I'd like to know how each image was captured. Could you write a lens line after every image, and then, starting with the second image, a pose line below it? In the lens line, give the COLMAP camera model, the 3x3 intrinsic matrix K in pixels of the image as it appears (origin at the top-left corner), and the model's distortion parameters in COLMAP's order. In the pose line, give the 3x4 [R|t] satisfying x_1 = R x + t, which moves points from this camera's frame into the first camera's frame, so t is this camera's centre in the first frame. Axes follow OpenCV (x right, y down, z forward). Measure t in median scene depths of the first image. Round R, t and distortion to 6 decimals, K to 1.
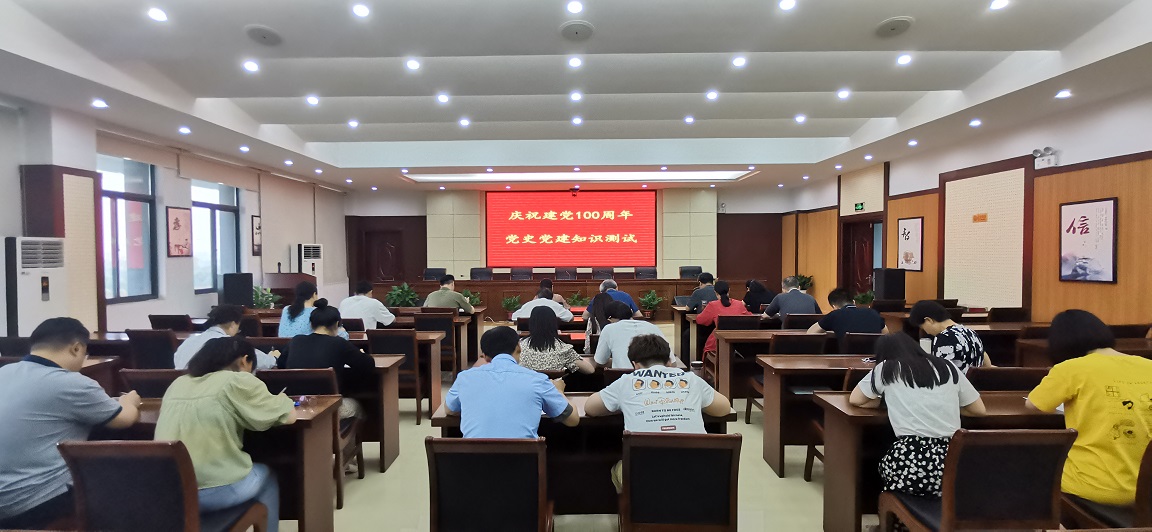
lens RADIAL K [[559.8, 0, 570.1], [0, 559.8, 265.3], [0, 0, 1]] dist [0.000019, 0.000235]
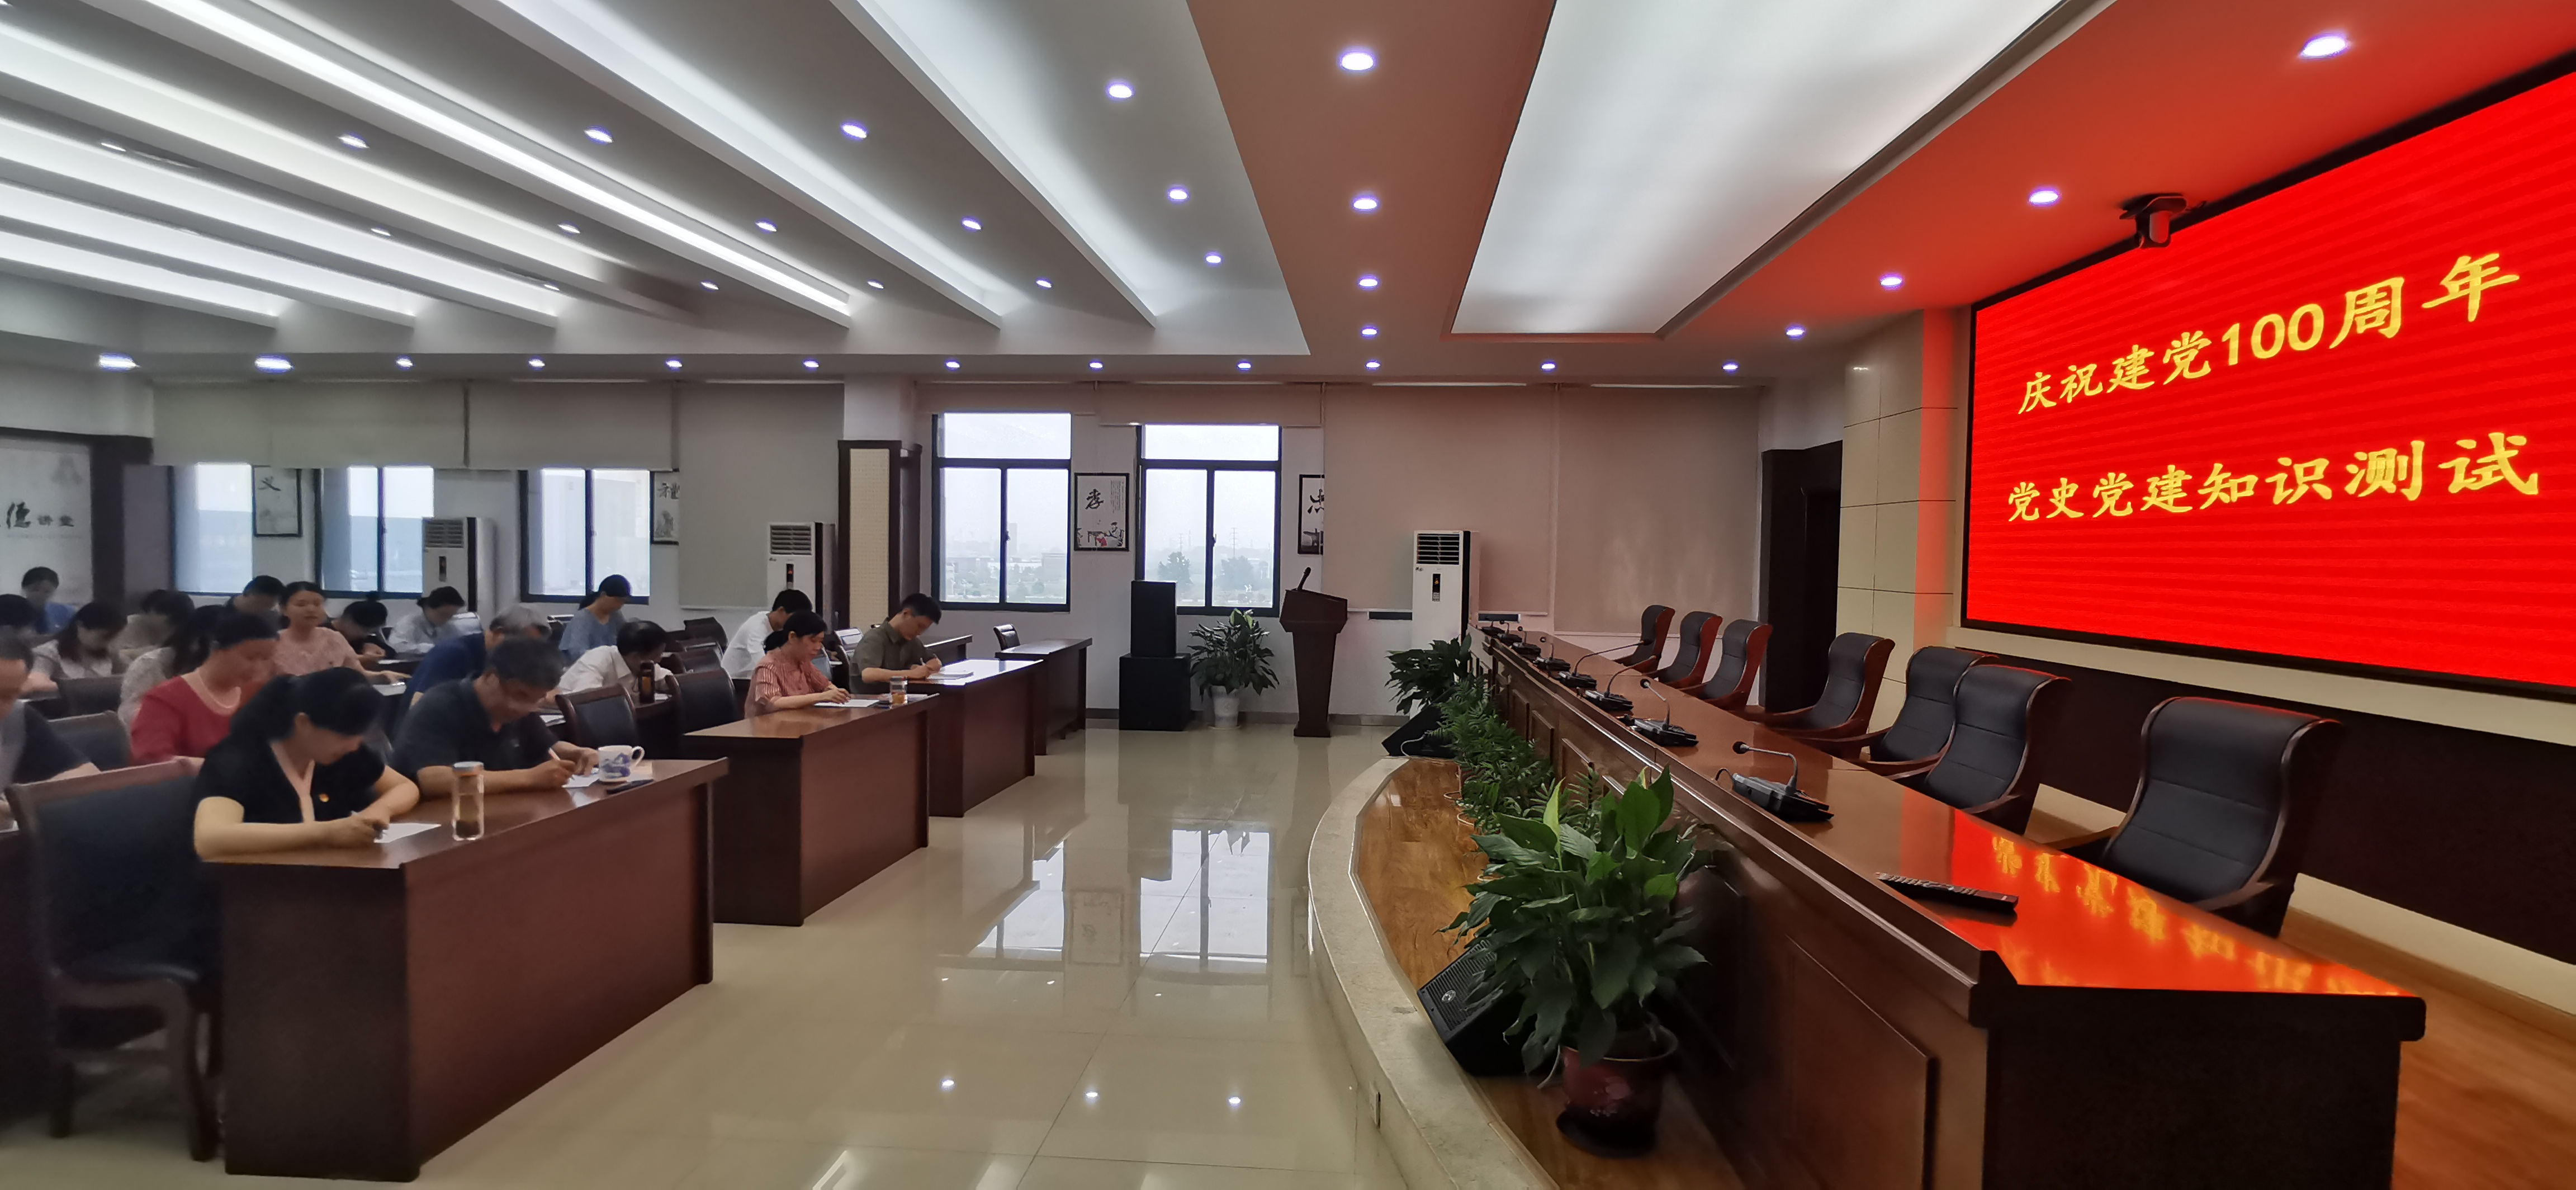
lens RADIAL K [[1251.9, 0, 1286.0], [0, 1251.9, 597.3], [0, 0, 1]] dist [0.000019, 0.000235]
pose [[-0.066836, 0.041933, -0.996882, 0.487090], [-0.040195, 0.998192, 0.044683, -0.022994], [0.996954, 0.043056, -0.065030, 0.881564]]
